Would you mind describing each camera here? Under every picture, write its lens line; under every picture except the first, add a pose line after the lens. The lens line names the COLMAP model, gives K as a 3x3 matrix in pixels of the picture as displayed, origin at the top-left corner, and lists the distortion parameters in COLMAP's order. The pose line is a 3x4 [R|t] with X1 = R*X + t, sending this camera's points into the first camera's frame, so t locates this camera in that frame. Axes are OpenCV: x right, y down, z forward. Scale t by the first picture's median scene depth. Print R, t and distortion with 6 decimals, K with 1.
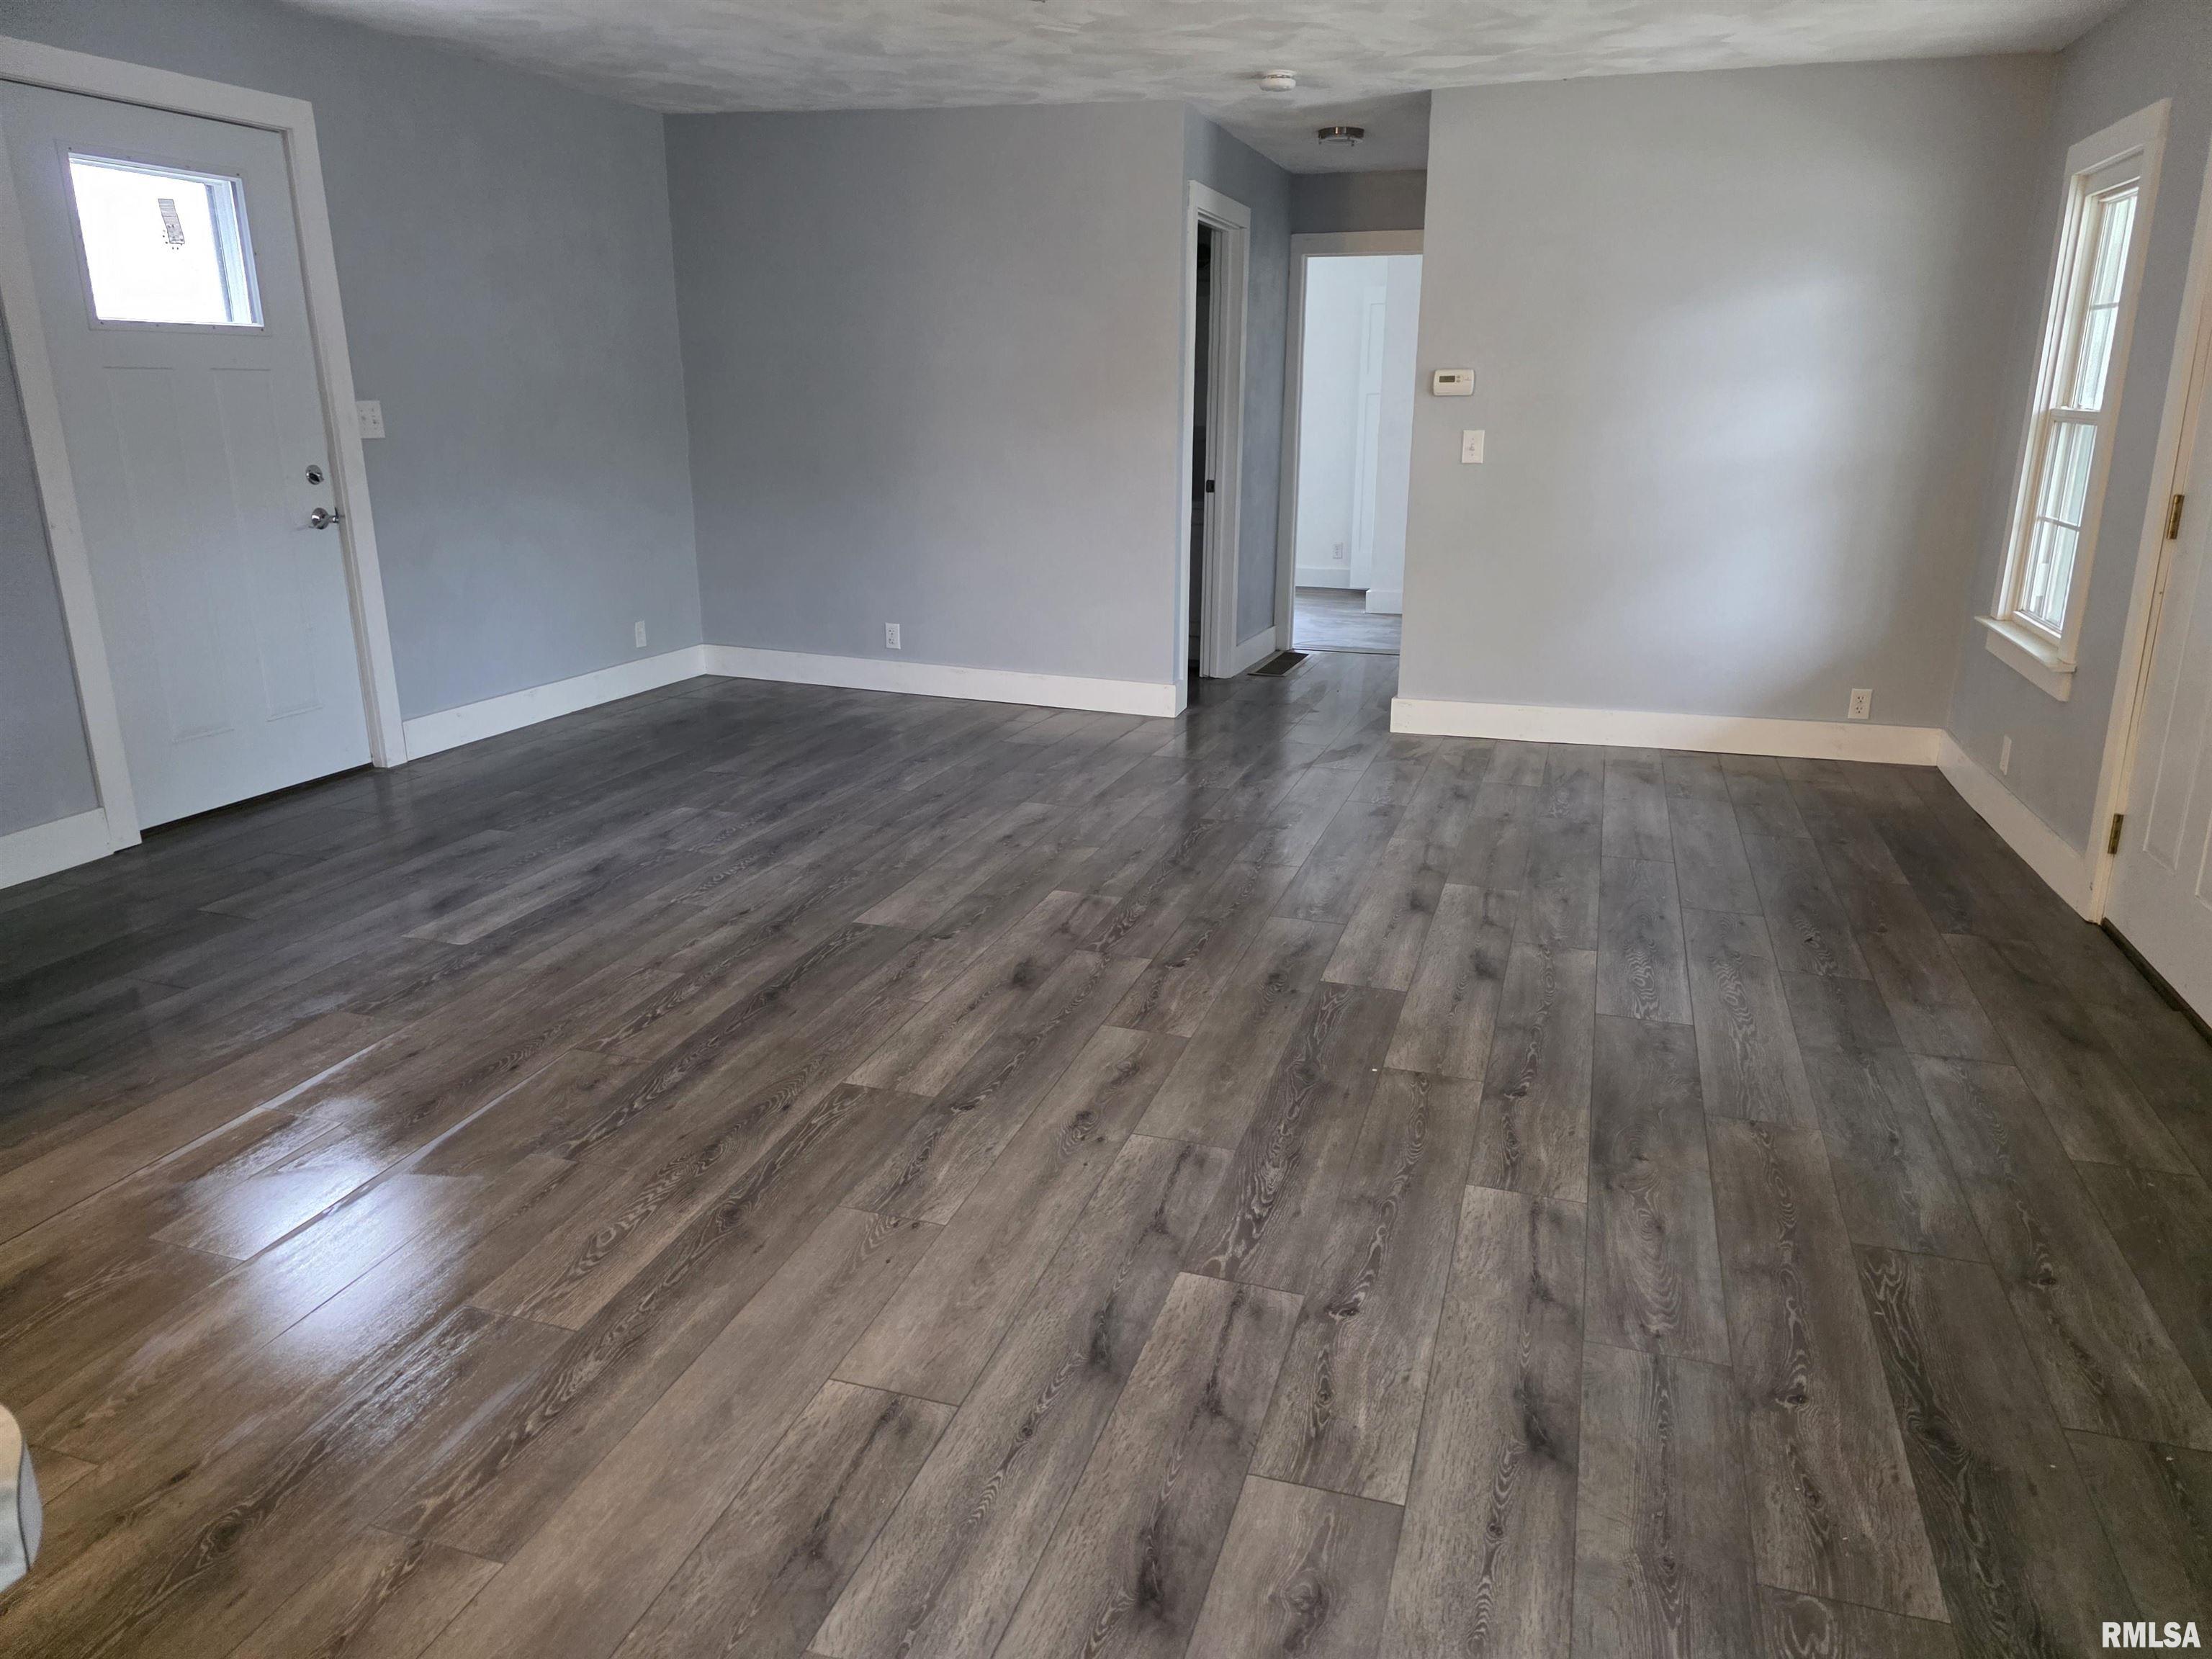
lens RADIAL K [[1469.6, 0, 1106.0], [0, 1469.6, 829.5], [0, 0, 1]] dist [0.071795, -0.063663]
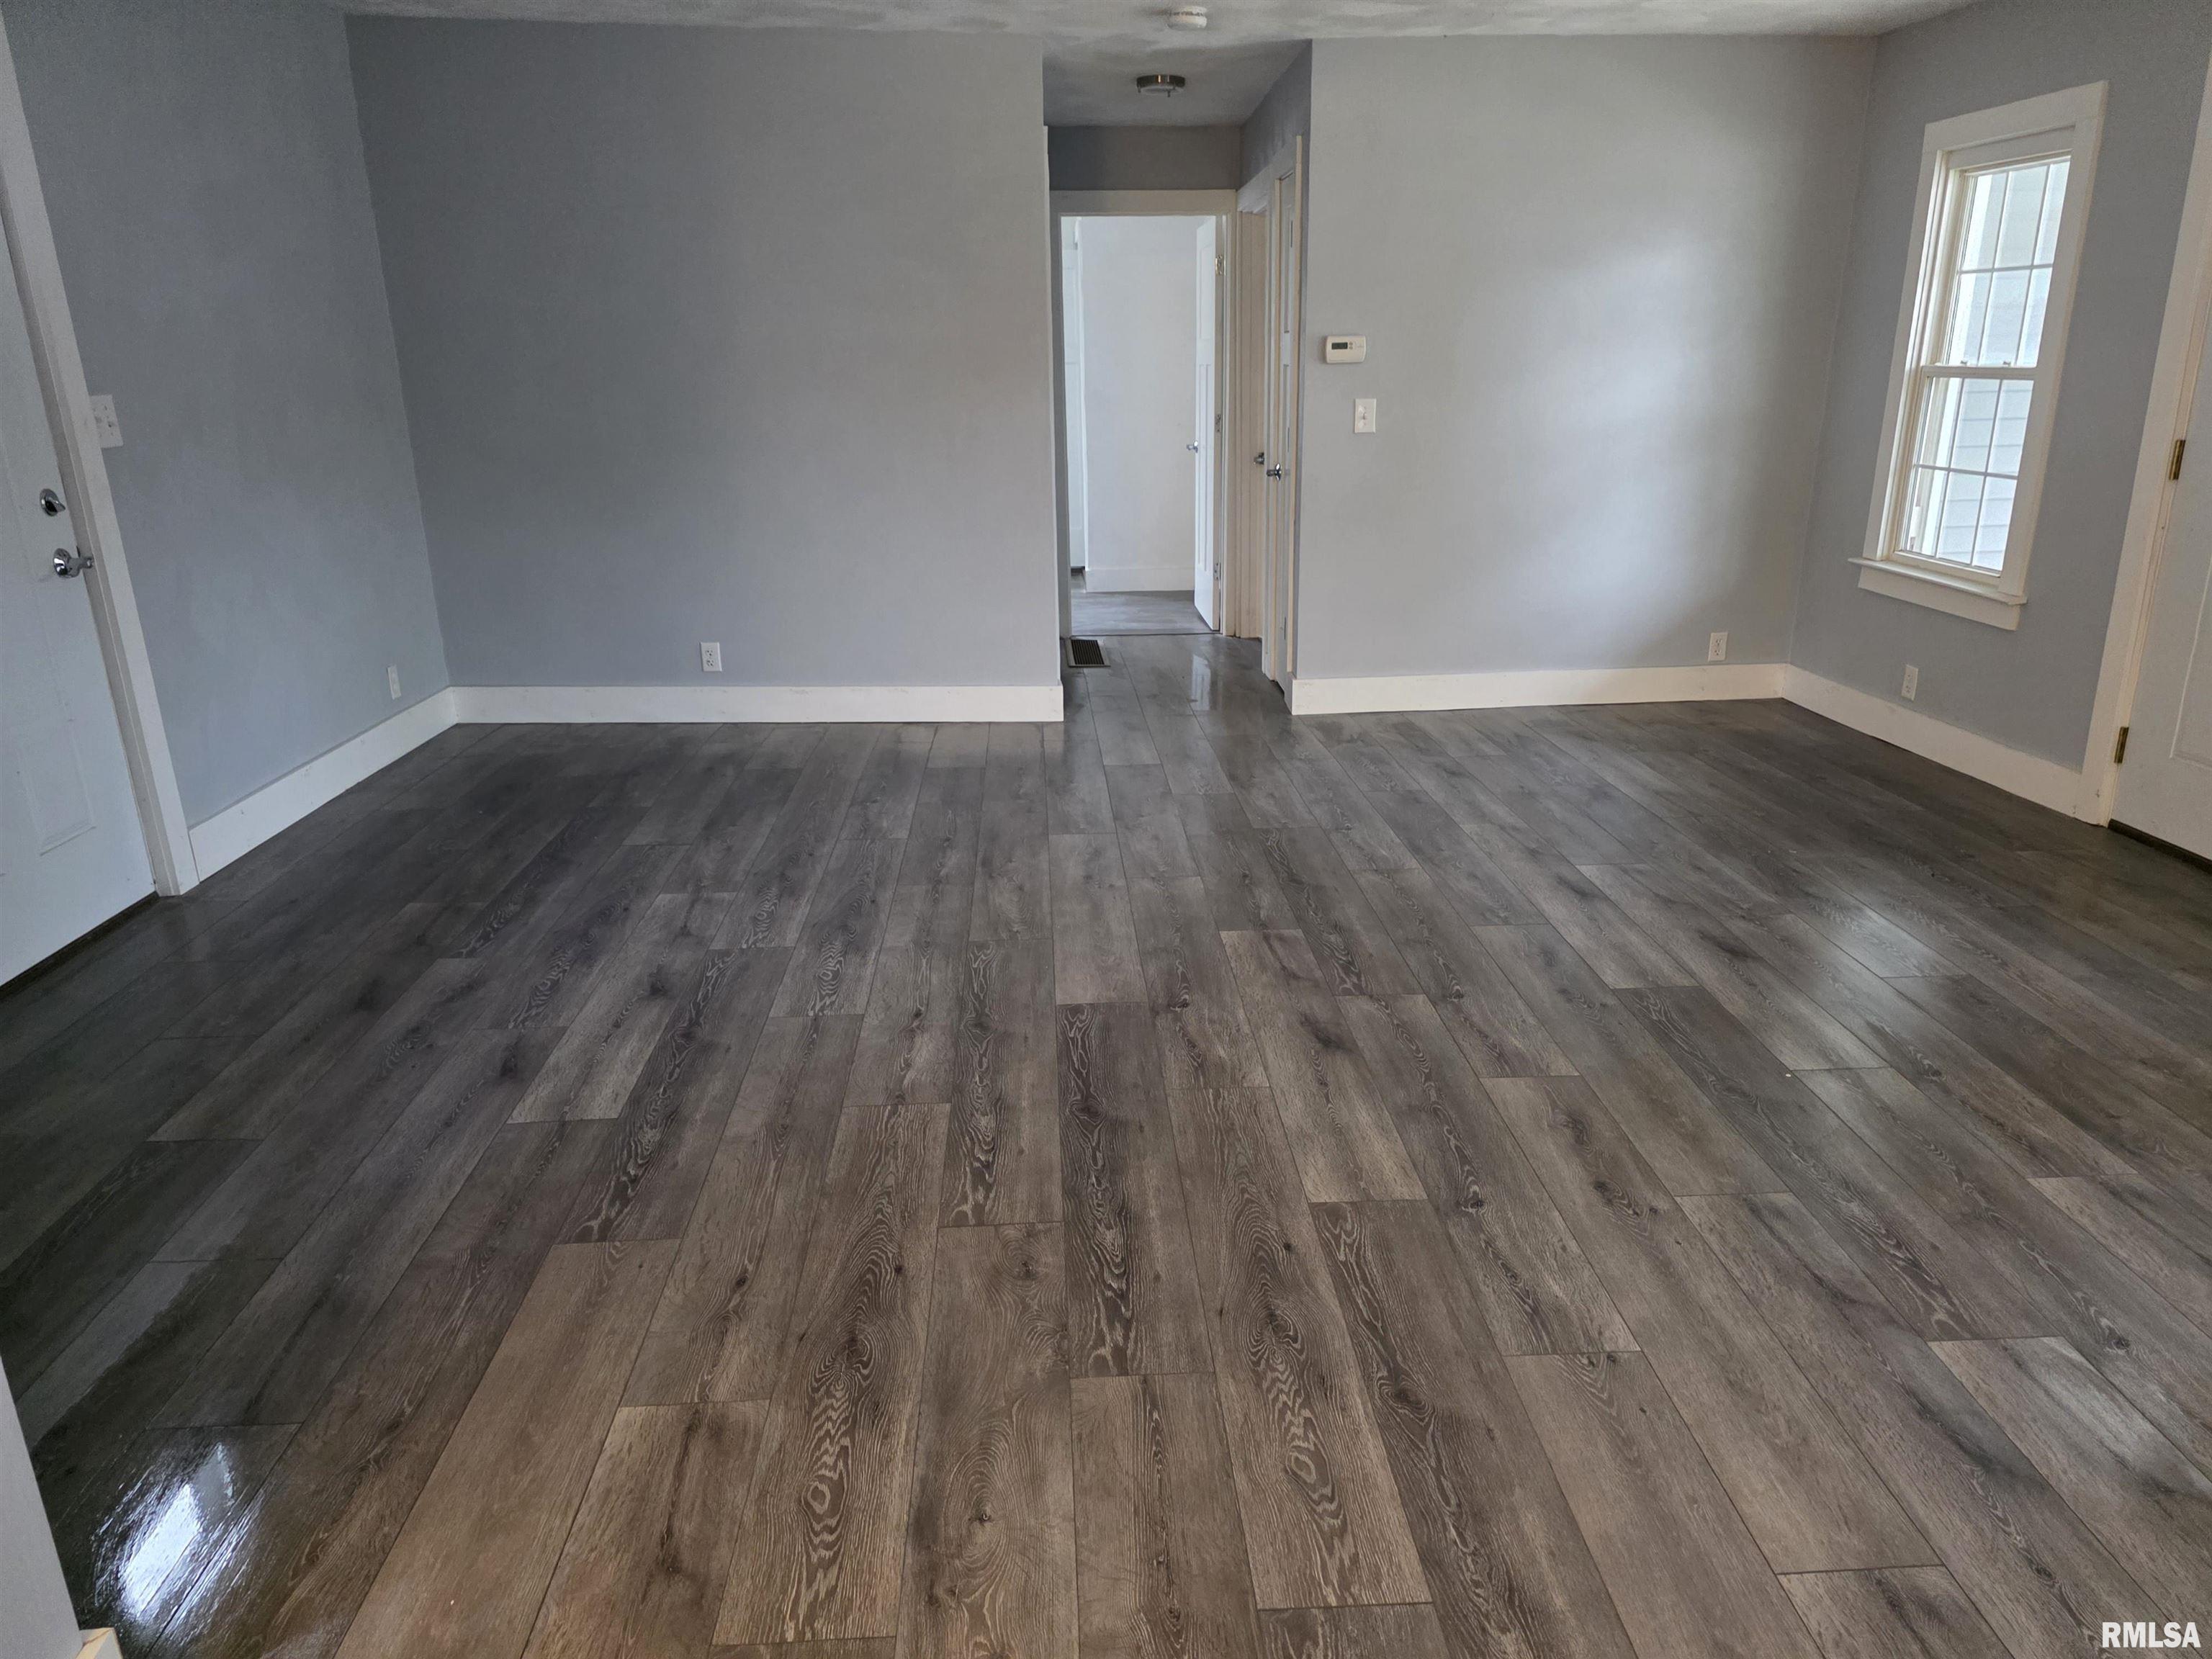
lens RADIAL K [[1485.4, 0, 1082.9], [0, 1485.4, 857.8], [0, 0, 1]] dist [0.070508, -0.066691]
pose [[0.930707, -0.129910, 0.341918, -0.408353], [0.118272, 0.991470, 0.054767, -0.061131], [-0.346117, -0.010533, 0.938132, 0.182697]]
